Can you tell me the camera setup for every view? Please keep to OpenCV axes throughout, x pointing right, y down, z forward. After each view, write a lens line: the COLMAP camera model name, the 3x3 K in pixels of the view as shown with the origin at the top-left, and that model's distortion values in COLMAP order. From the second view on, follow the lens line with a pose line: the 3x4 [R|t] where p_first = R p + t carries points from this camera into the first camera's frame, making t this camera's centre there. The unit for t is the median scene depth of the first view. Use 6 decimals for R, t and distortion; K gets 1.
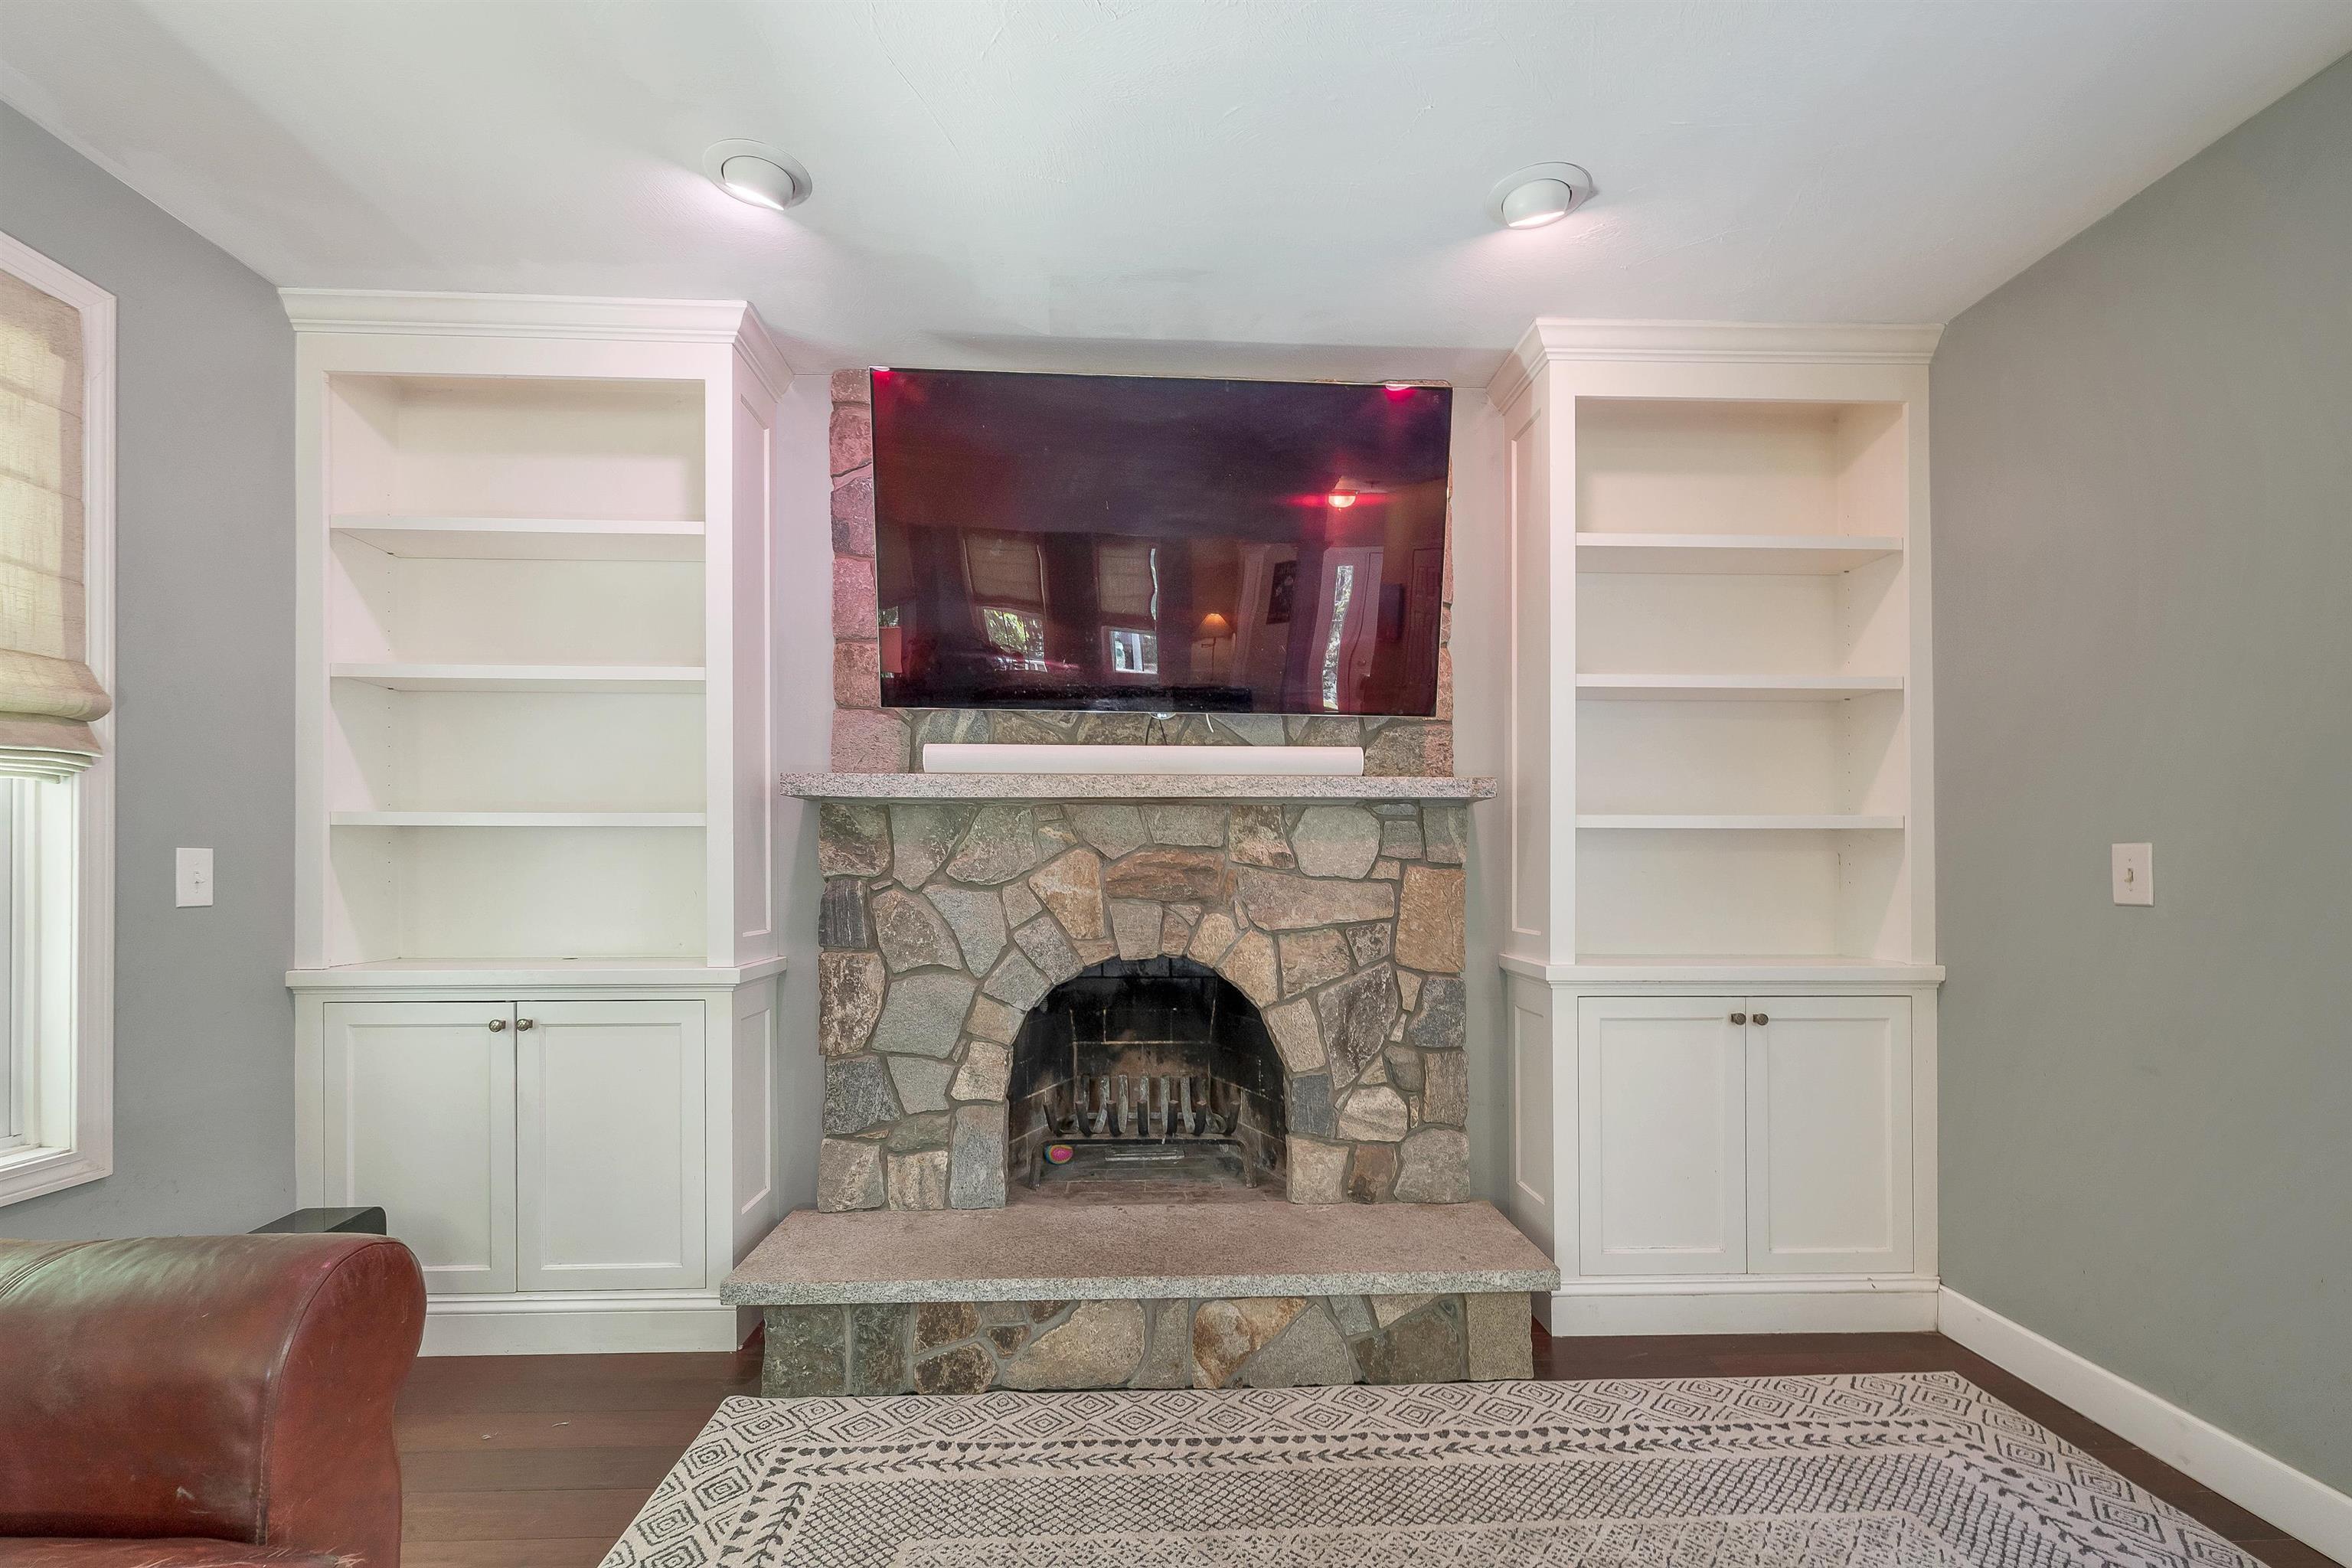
lens RADIAL K [[972.2, 0, 1177.6], [0, 972.2, 861.9], [0, 0, 1]] dist [-0.001916, -0.000008]
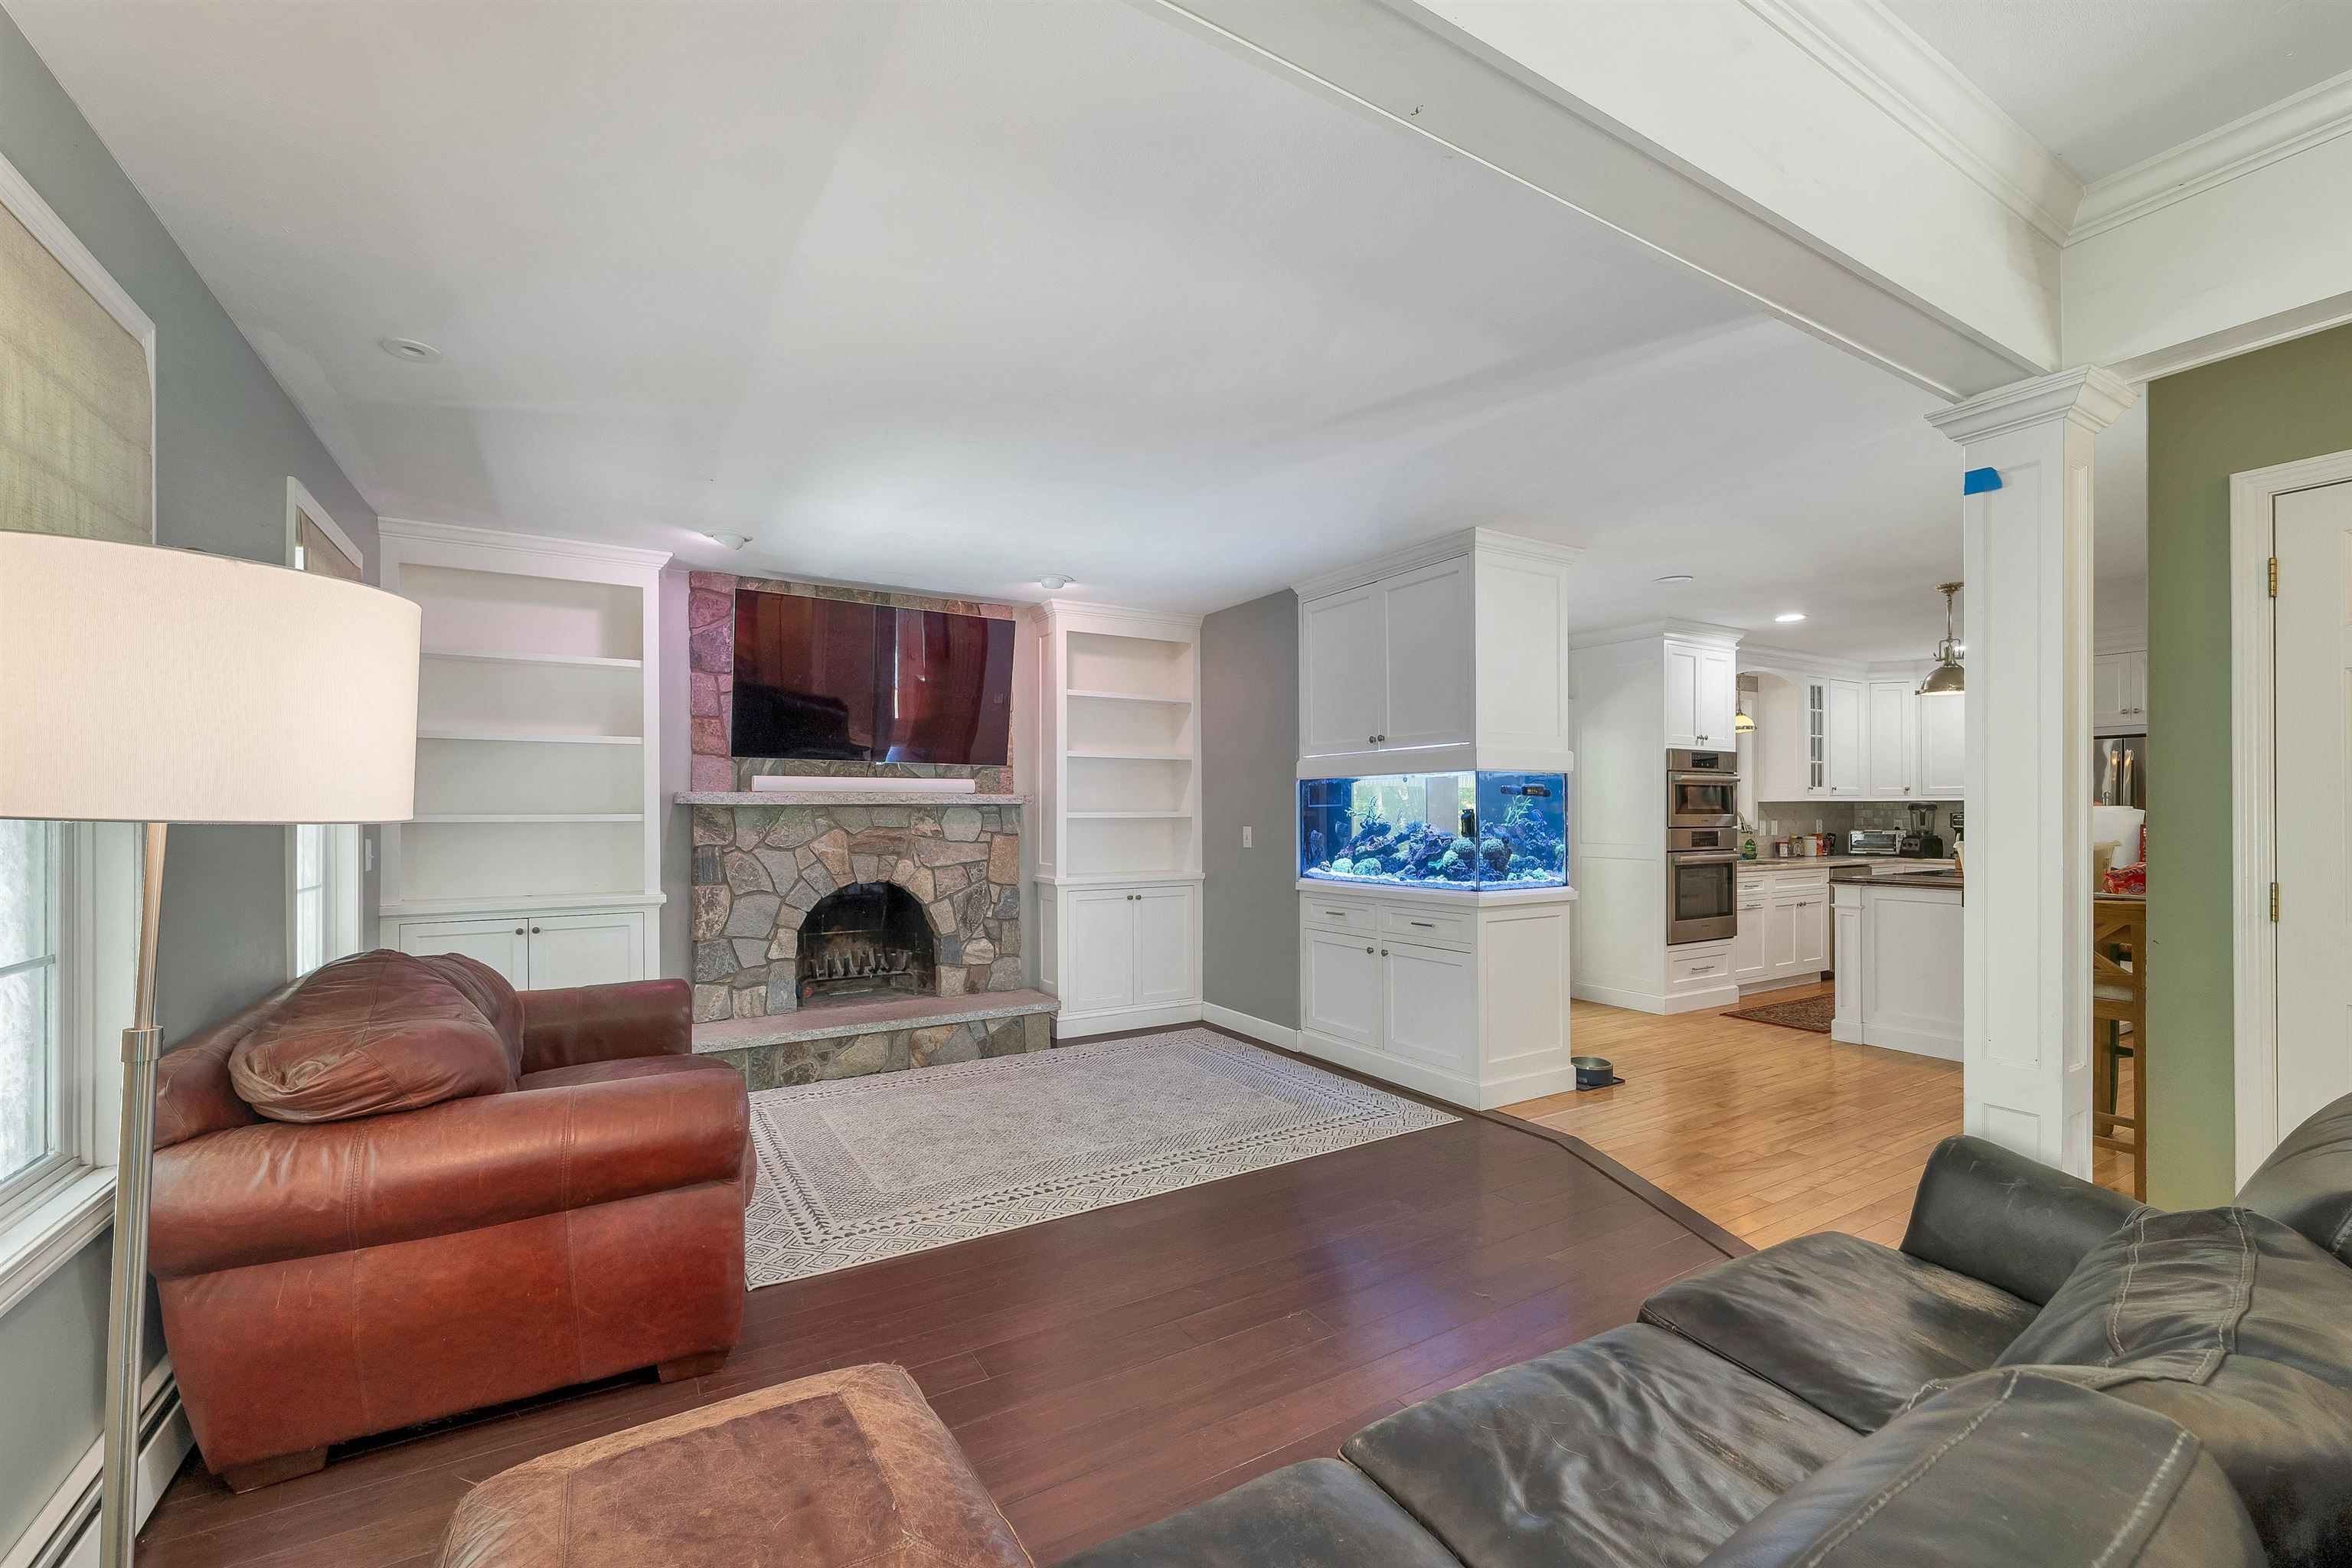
lens RADIAL K [[971.9, 0, 1174.3], [0, 971.9, 808.1], [0, 0, 1]] dist [0.001230, 0.000071]
pose [[0.878120, -0.001780, 0.478437, -0.449361], [0.000084, 0.999994, 0.003566, -0.064361], [-0.478440, -0.003091, 0.878115, -1.097499]]
